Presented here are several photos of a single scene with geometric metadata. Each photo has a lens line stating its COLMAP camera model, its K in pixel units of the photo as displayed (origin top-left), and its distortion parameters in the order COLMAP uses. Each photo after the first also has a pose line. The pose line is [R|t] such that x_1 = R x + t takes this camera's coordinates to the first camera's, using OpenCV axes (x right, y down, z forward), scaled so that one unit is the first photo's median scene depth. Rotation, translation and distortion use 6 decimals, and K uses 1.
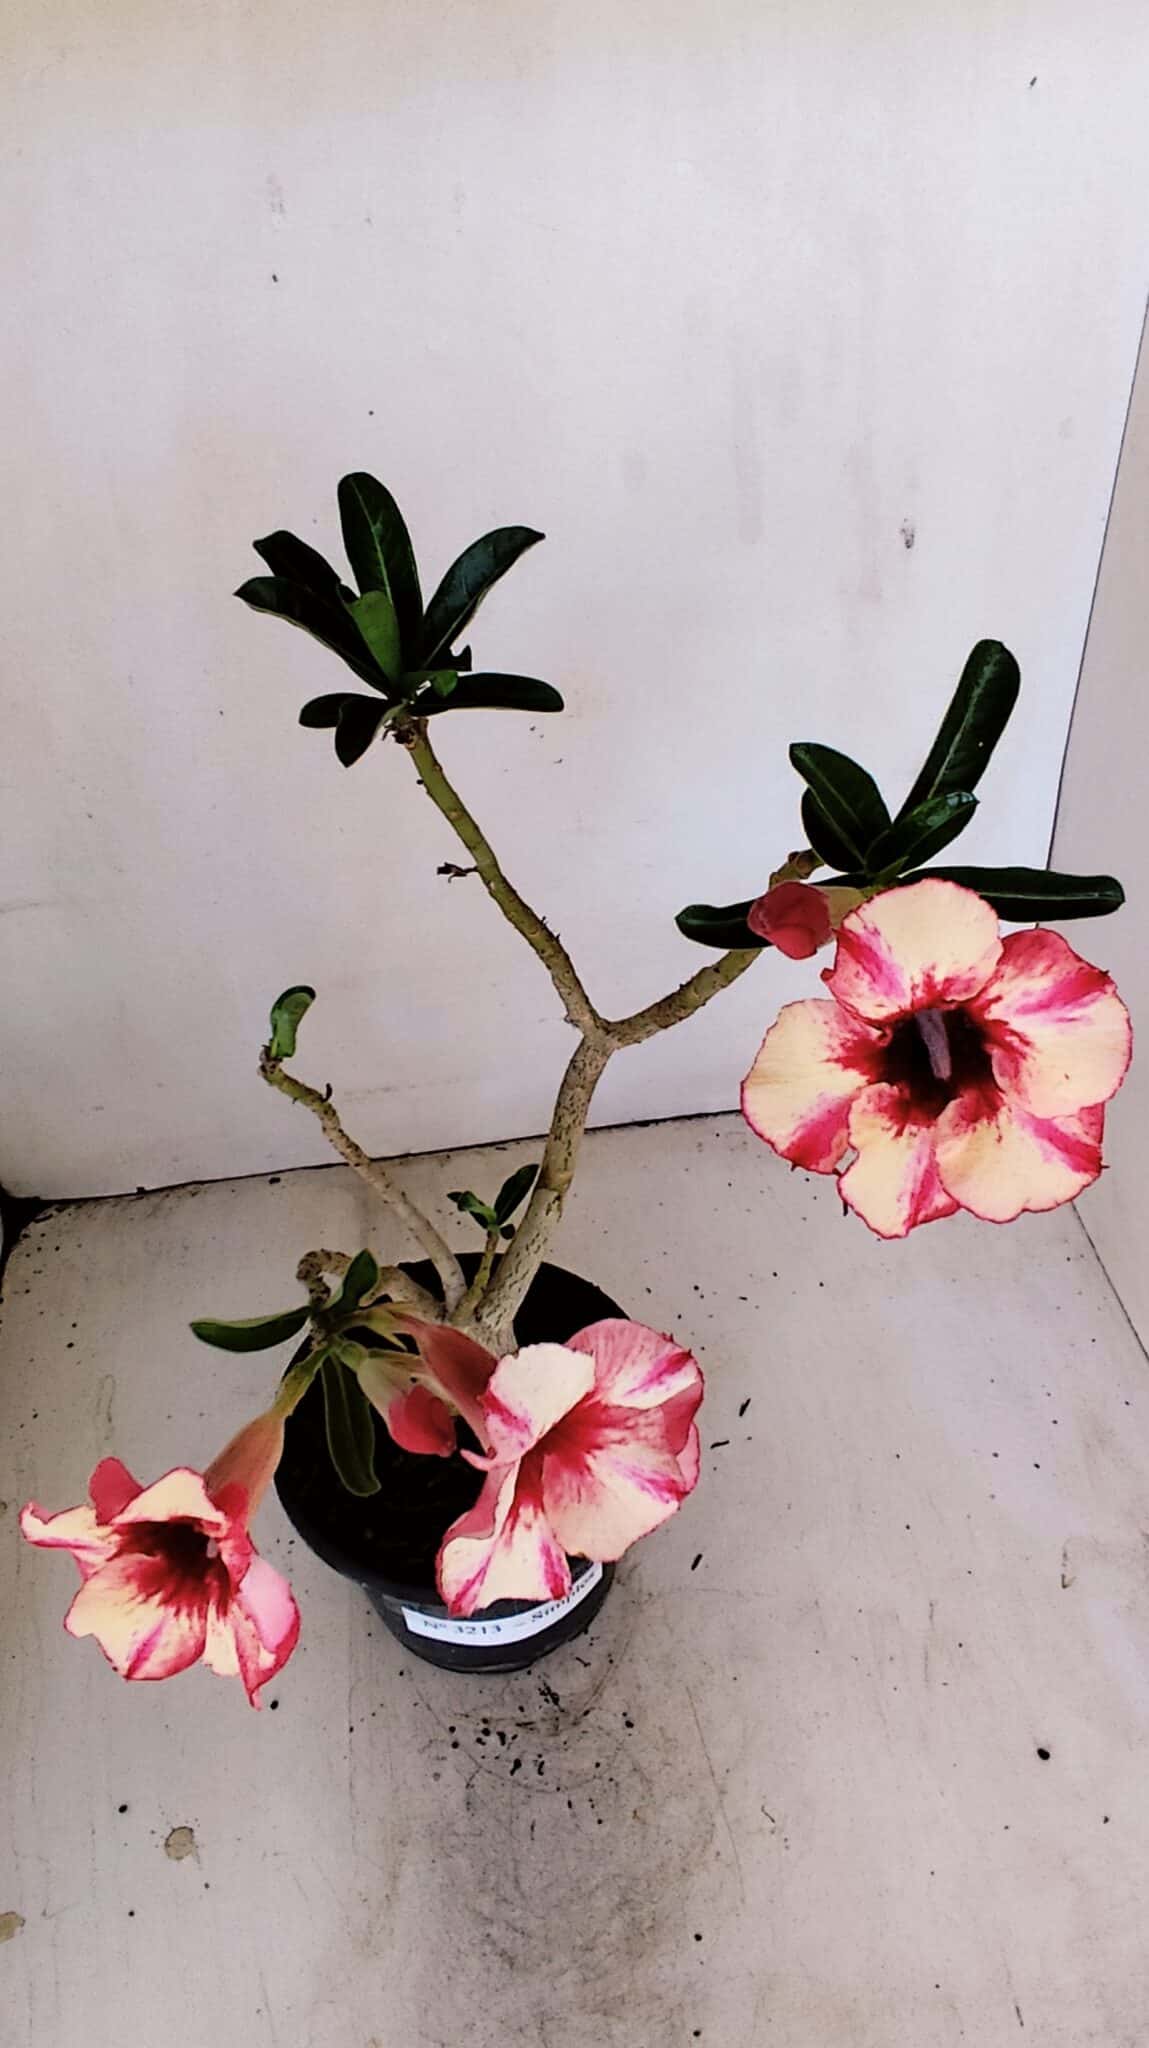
lens RADIAL K [[1508.1, 0, 574.5], [0, 1508.1, 1024.0], [0, 0, 1]] dist [0.070559, -0.090515]
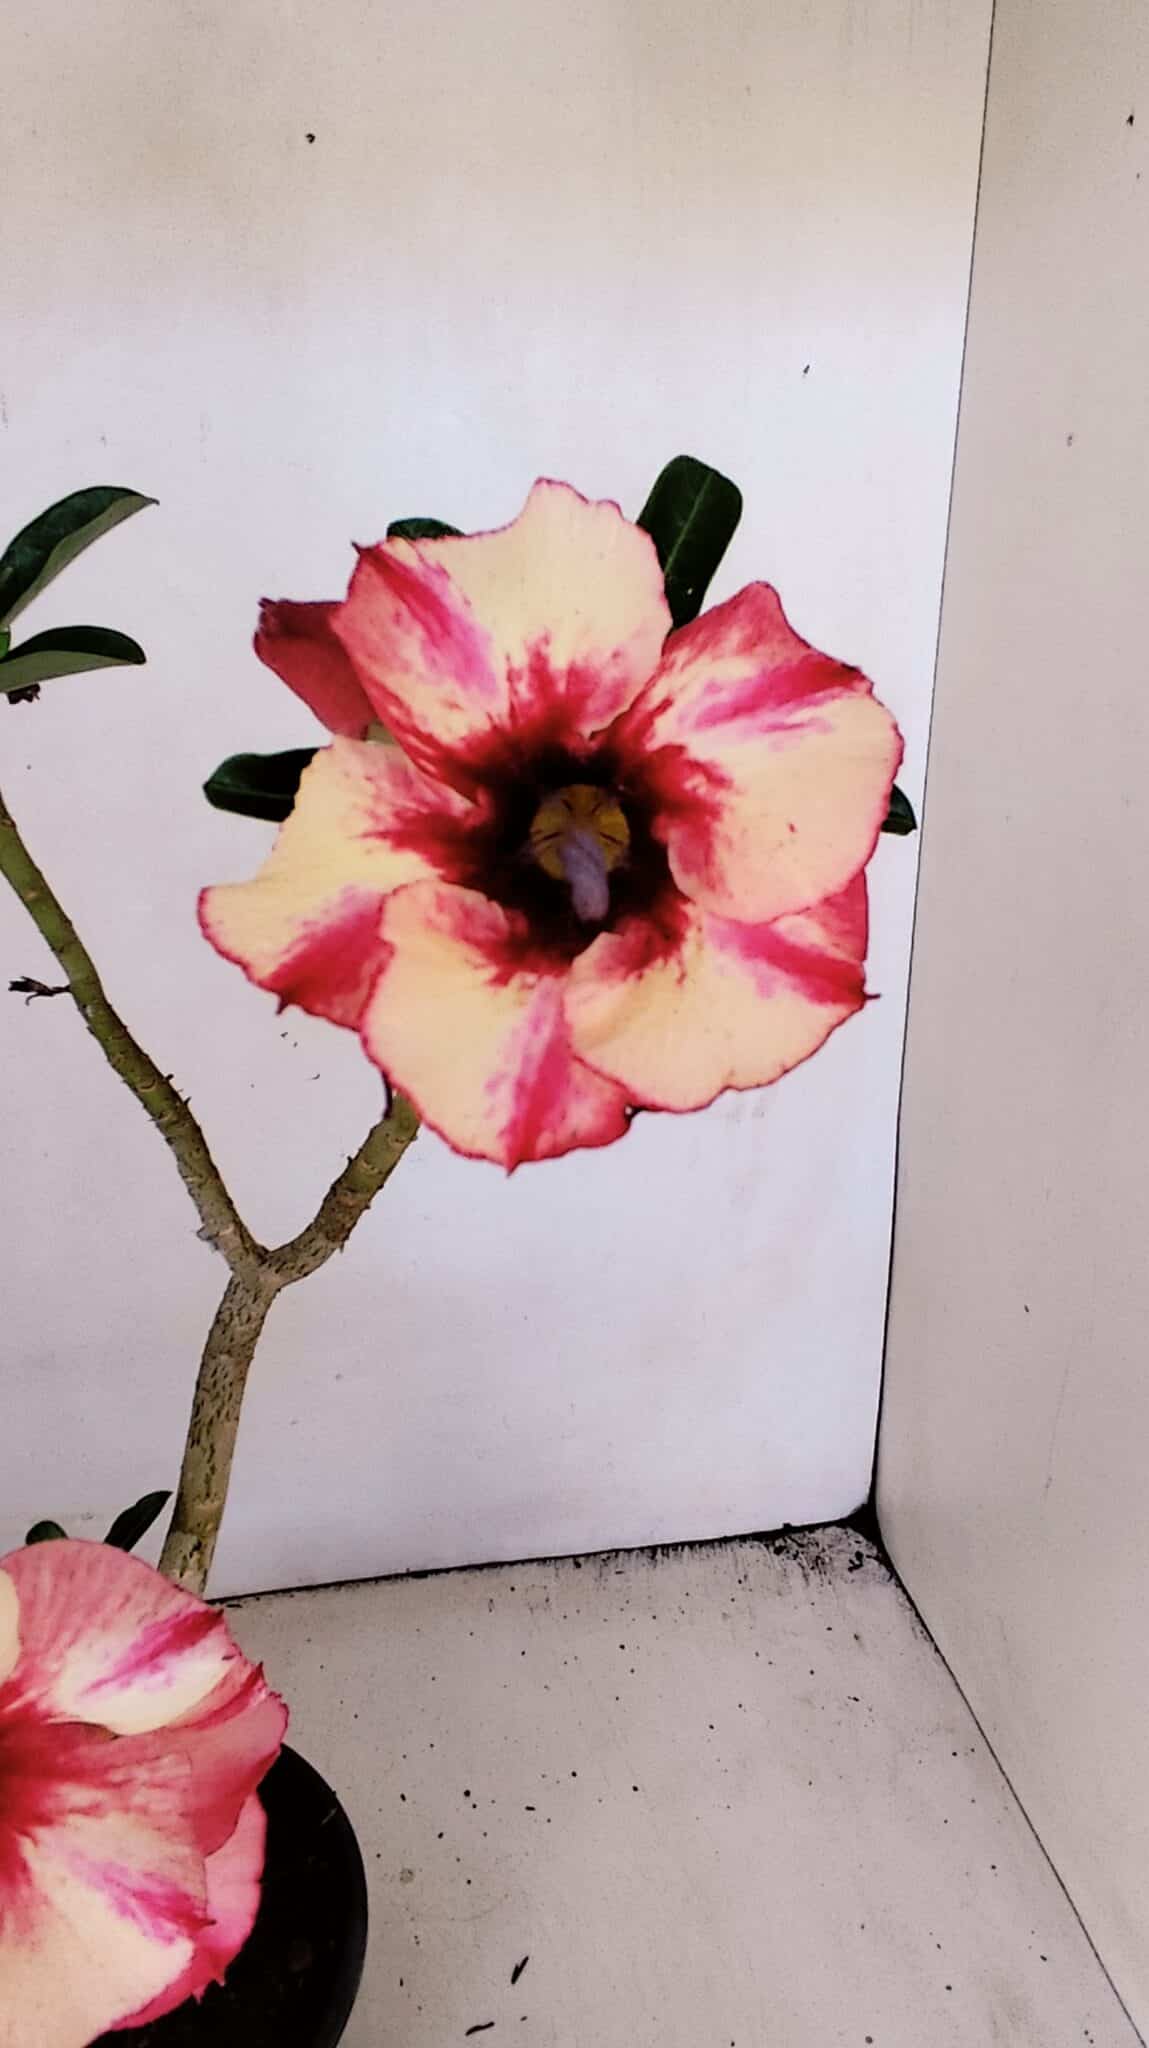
lens RADIAL K [[1508.1, 0, 574.5], [0, 1508.1, 1024.0], [0, 0, 1]] dist [0.070559, -0.090515]
pose [[0.996708, 0.038065, 0.071578, 0.204910], [-0.010246, 0.934981, -0.354549, 0.276158], [-0.080420, 0.352649, 0.932294, 0.515359]]
